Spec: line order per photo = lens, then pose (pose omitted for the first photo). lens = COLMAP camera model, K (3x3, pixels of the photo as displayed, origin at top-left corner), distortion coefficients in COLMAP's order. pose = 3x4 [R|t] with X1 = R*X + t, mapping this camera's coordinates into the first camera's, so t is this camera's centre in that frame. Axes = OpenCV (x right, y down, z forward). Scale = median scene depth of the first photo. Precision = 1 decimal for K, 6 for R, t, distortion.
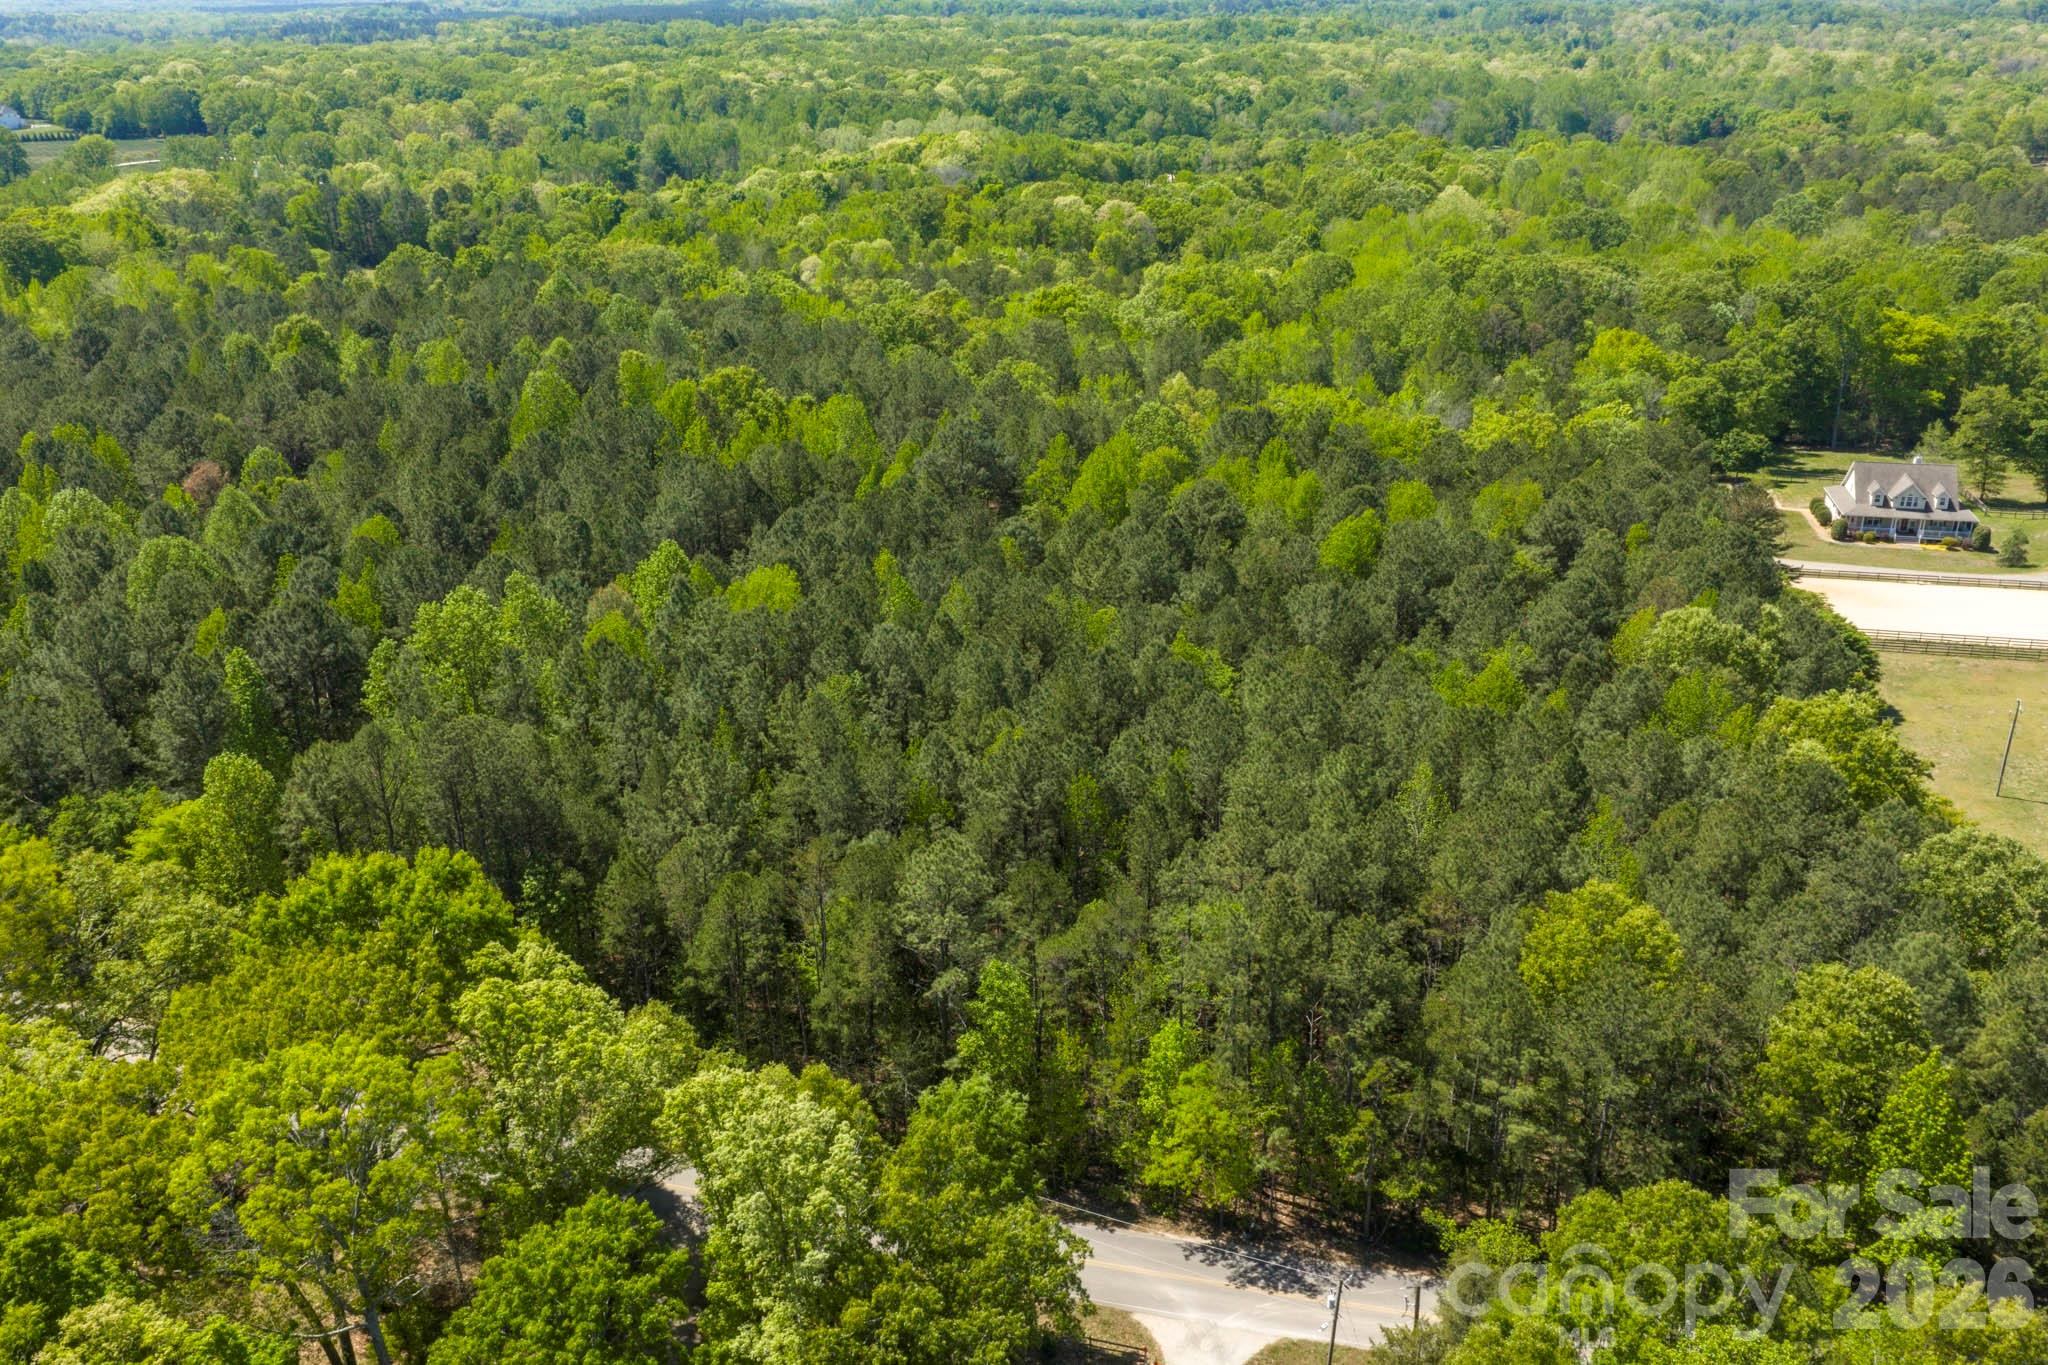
lens RADIAL K [[1702.5, 0, 1019.0], [0, 1702.5, 680.2], [0, 0, 1]] dist [0.001583, -0.002641]
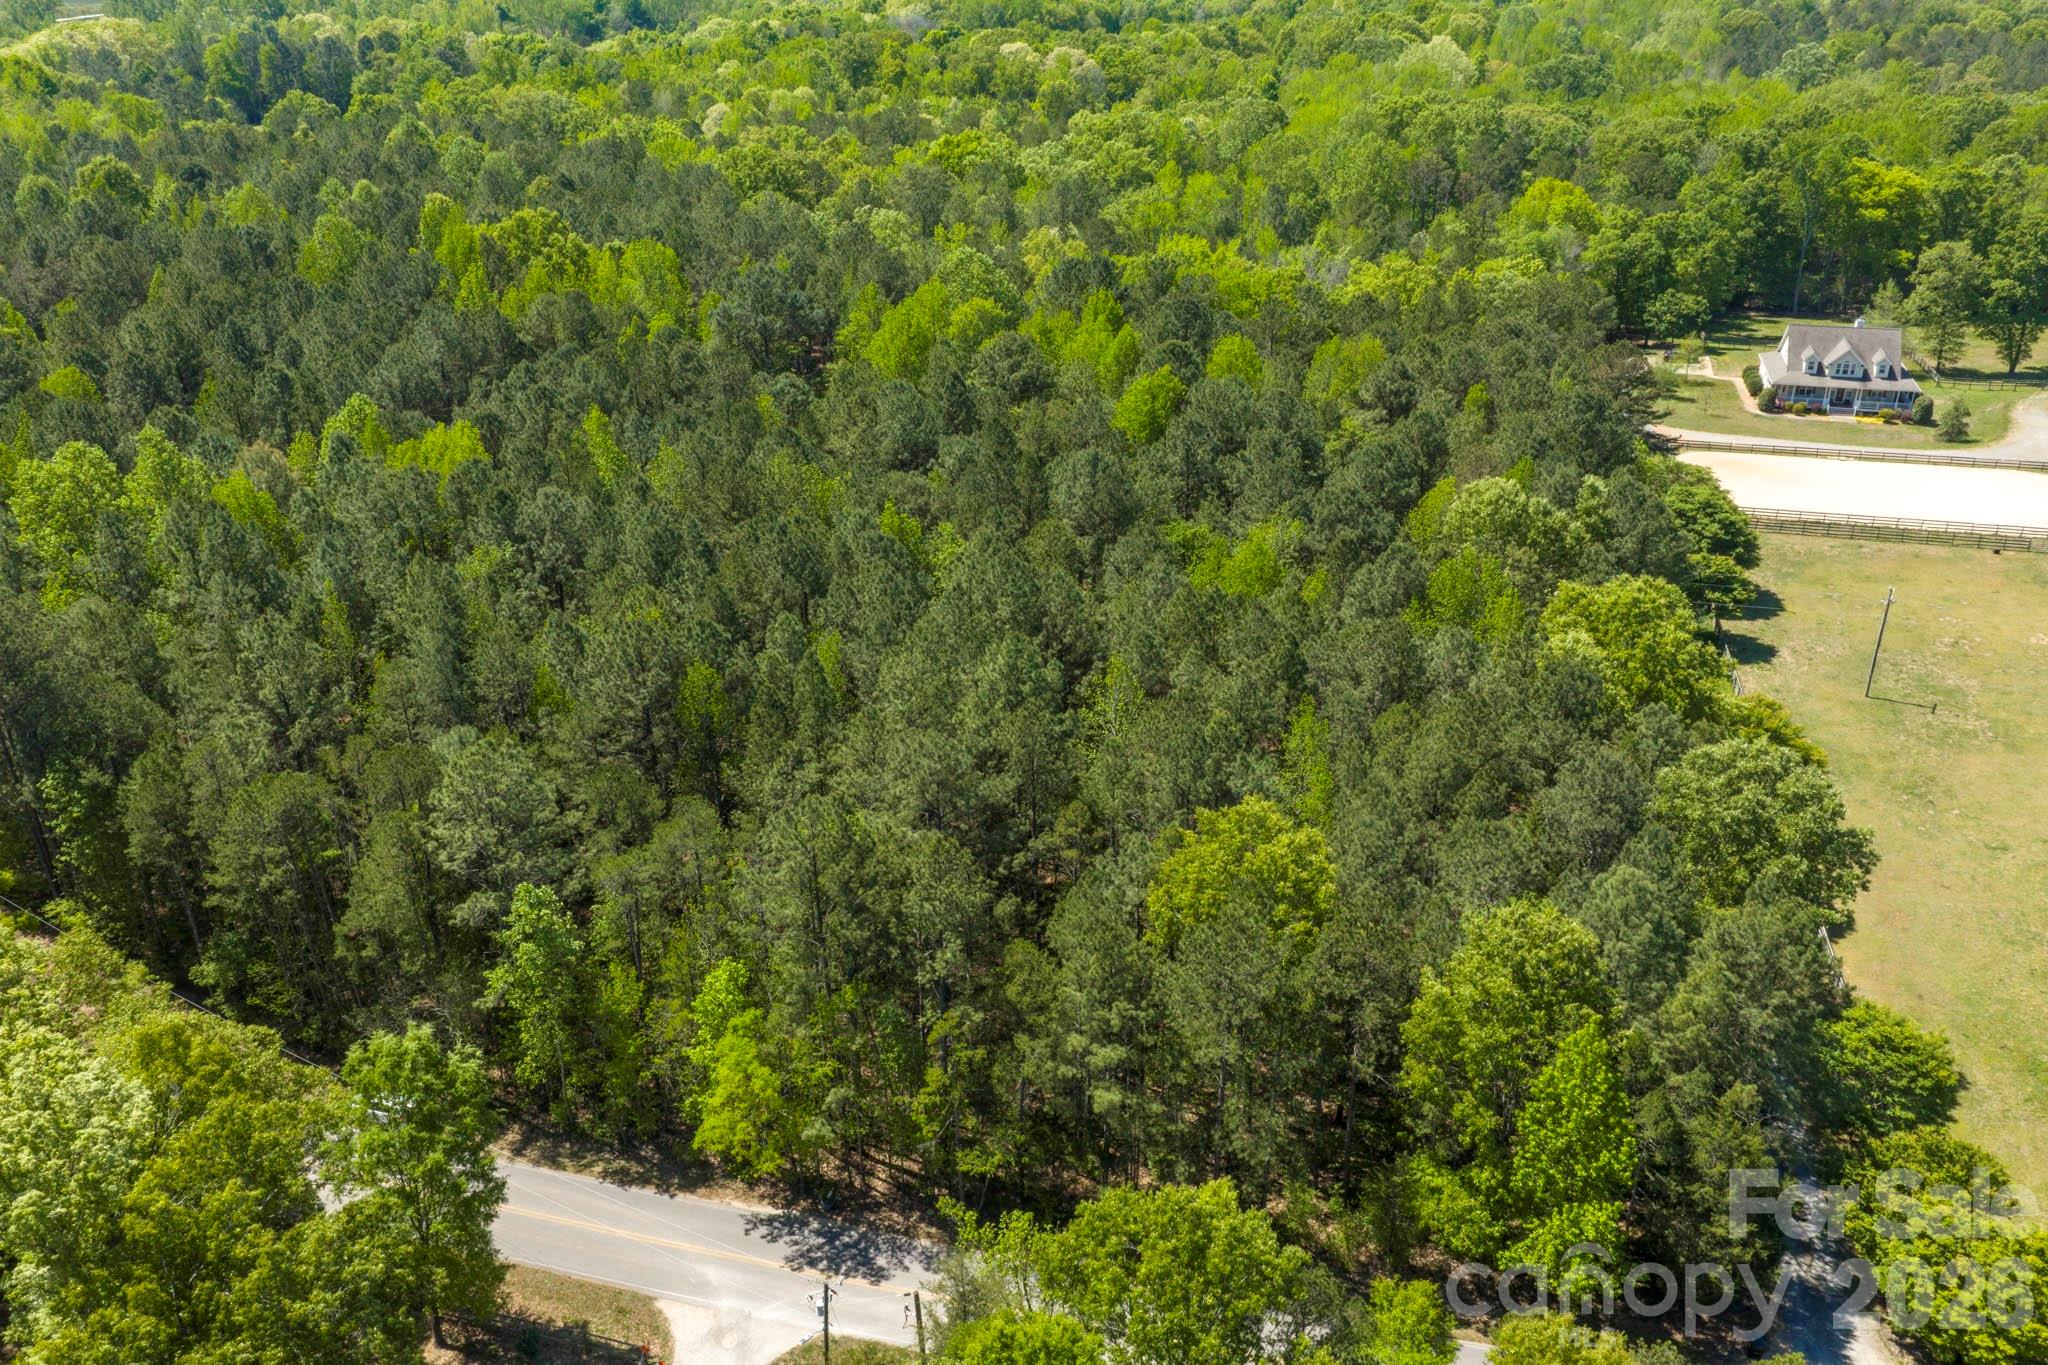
lens RADIAL K [[1702.5, 0, 1020.8], [0, 1702.5, 682.1], [0, 0, 1]] dist [0.001583, -0.002641]
pose [[0.999617, 0.010882, -0.025461, 0.089827], [-0.009072, 0.997496, 0.070133, 0.001305], [0.026160, -0.069875, 0.997213, 0.060837]]
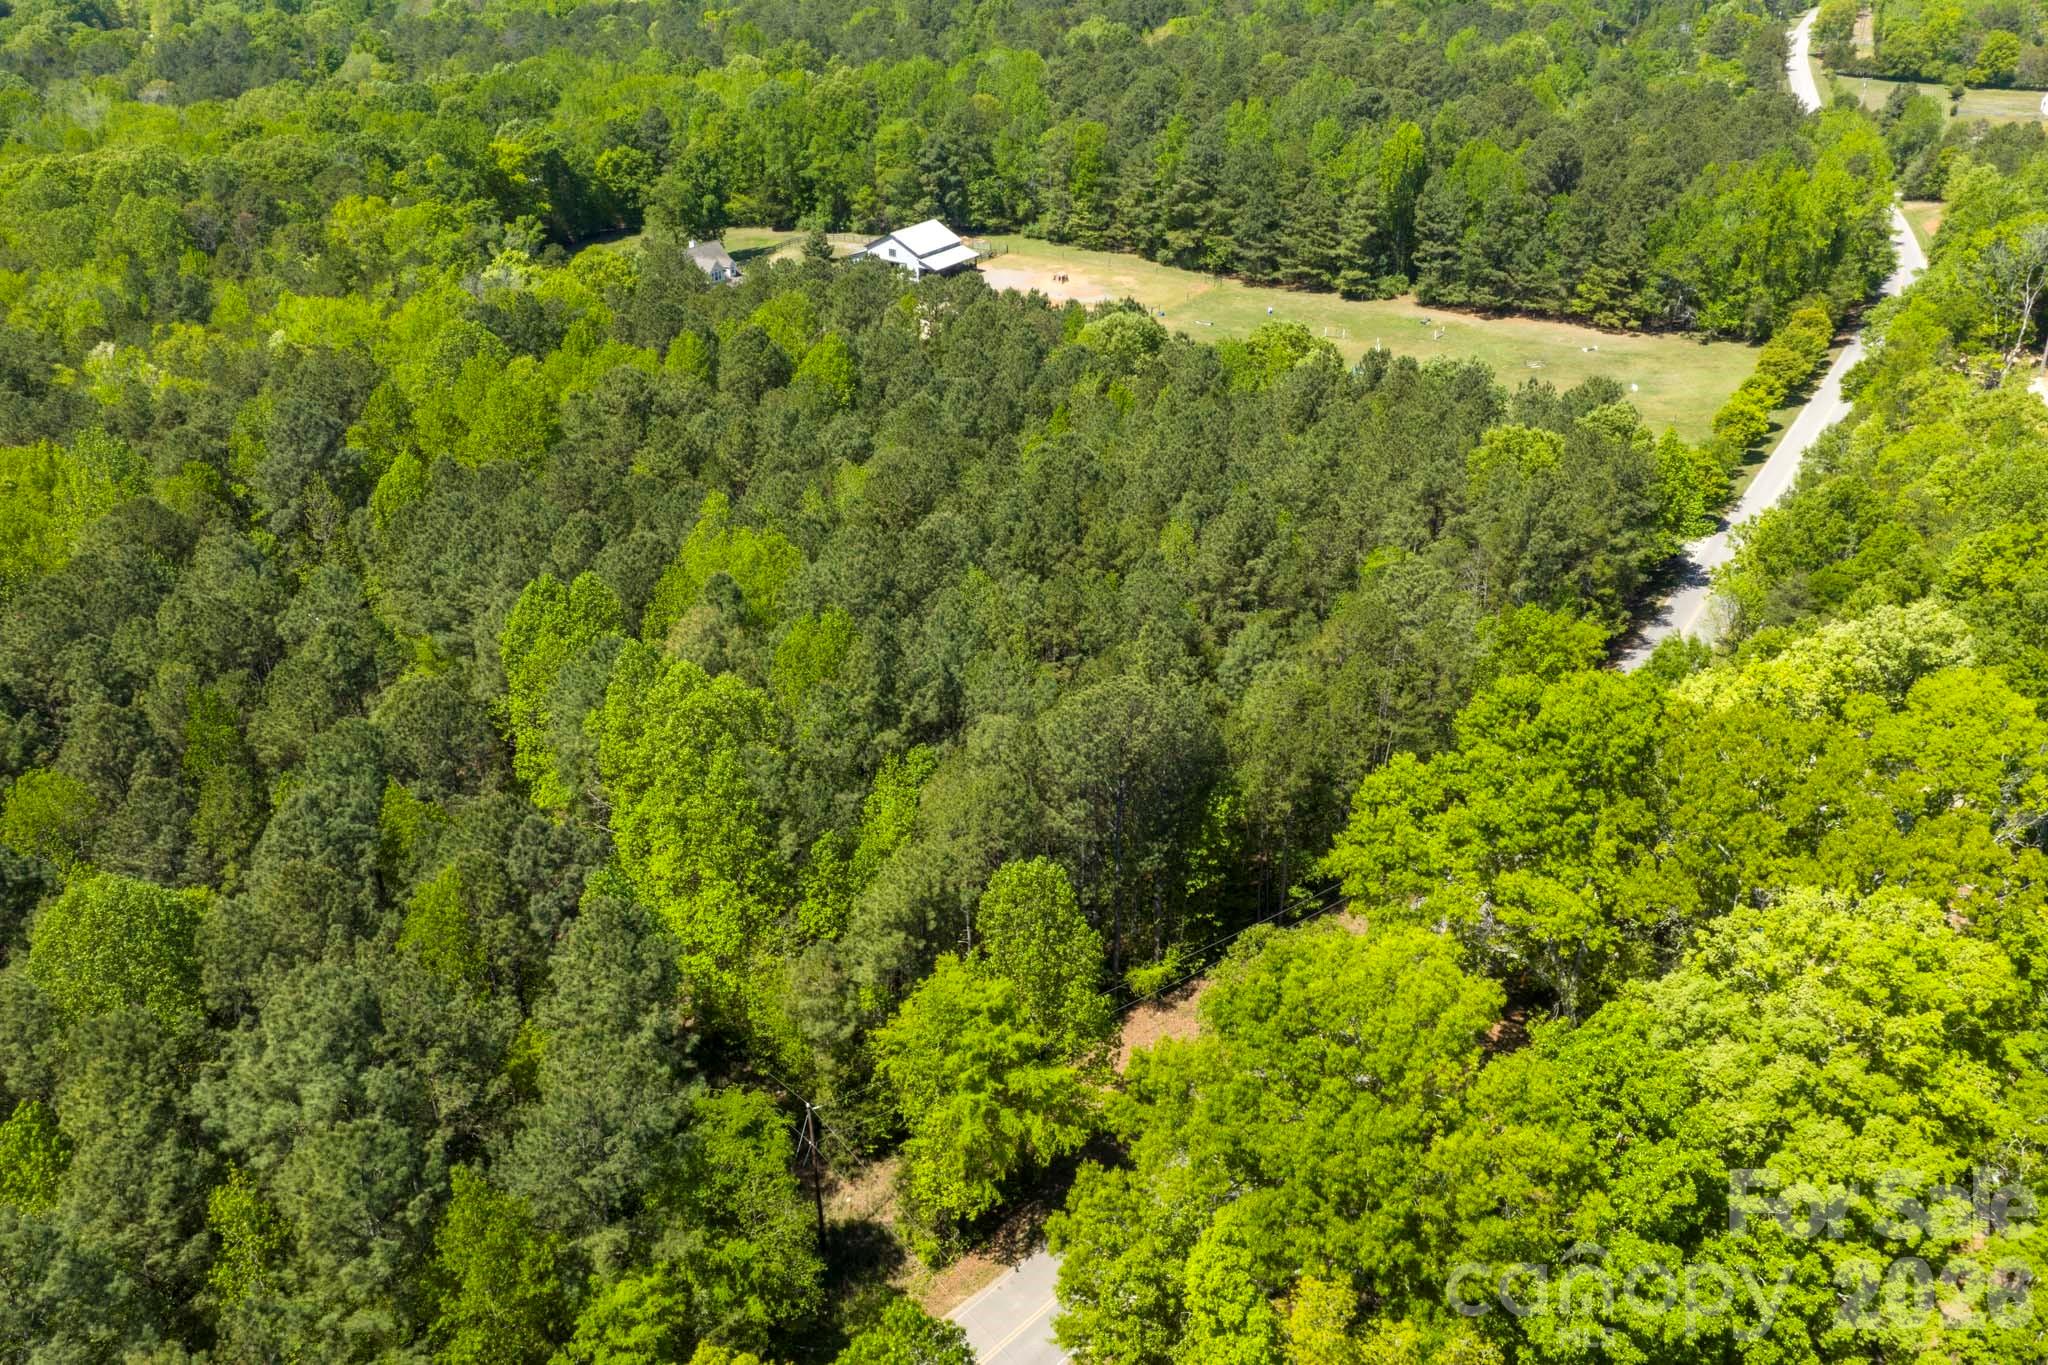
lens RADIAL K [[1702.5, 0, 1027.2], [0, 1702.5, 690.2], [0, 0, 1]] dist [0.001583, -0.002641]
pose [[0.352427, -0.422312, 0.835133, -0.432319], [0.360330, 0.884824, 0.295379, -0.100496], [-0.863688, 0.196824, 0.464008, 0.256425]]
